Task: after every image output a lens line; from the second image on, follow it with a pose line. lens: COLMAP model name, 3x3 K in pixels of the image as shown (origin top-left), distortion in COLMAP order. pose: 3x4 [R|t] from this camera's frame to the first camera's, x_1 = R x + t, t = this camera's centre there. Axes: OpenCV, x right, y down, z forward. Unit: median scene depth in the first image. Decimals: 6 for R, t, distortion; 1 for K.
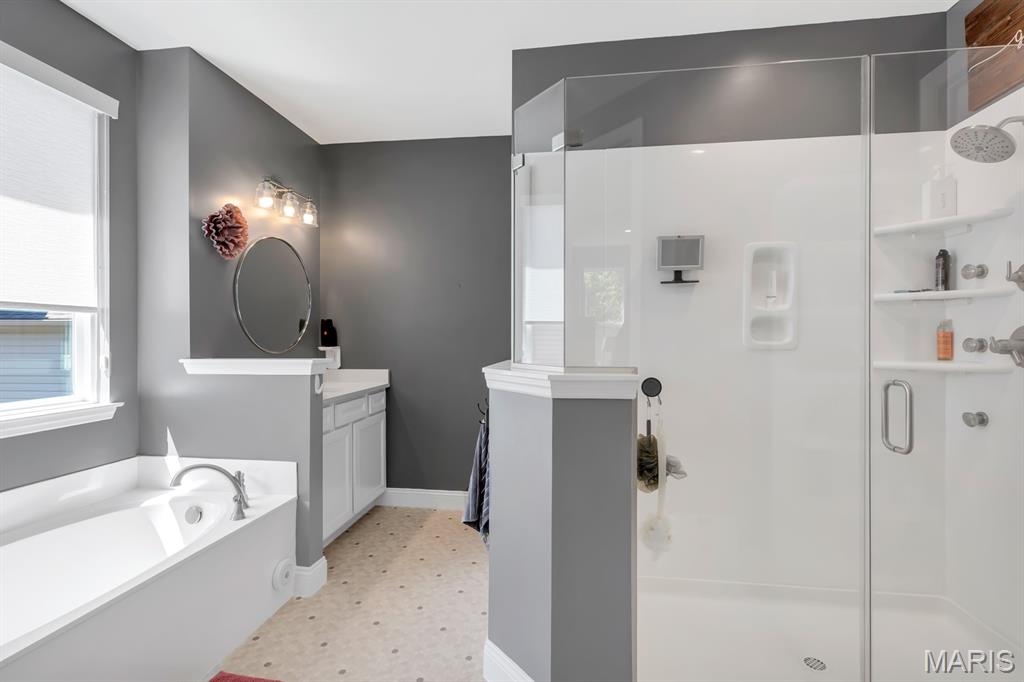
lens RADIAL K [[463.5, 0, 514.4], [0, 463.5, 336.9], [0, 0, 1]] dist [0.000206, -0.000434]
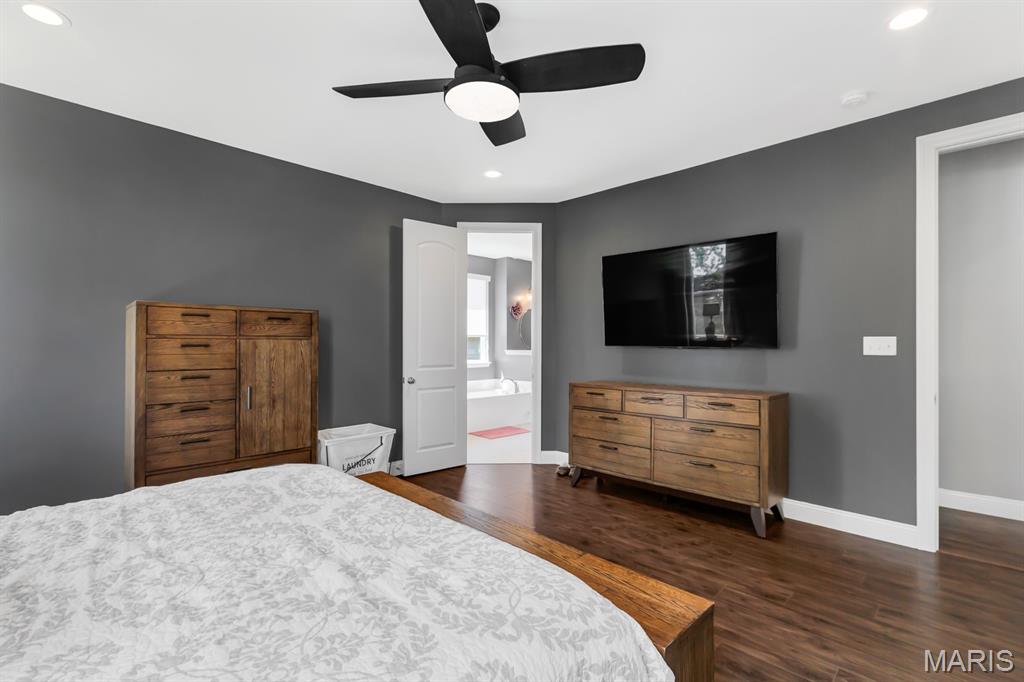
lens RADIAL K [[463.5, 0, 511.1], [0, 463.5, 343.6], [0, 0, 1]] dist [0.000206, -0.000434]
pose [[0.782641, -0.009903, -0.622395, 1.416685], [0.001700, 0.999904, -0.013771, 0.048060], [0.622471, 0.009720, 0.782582, -1.608171]]
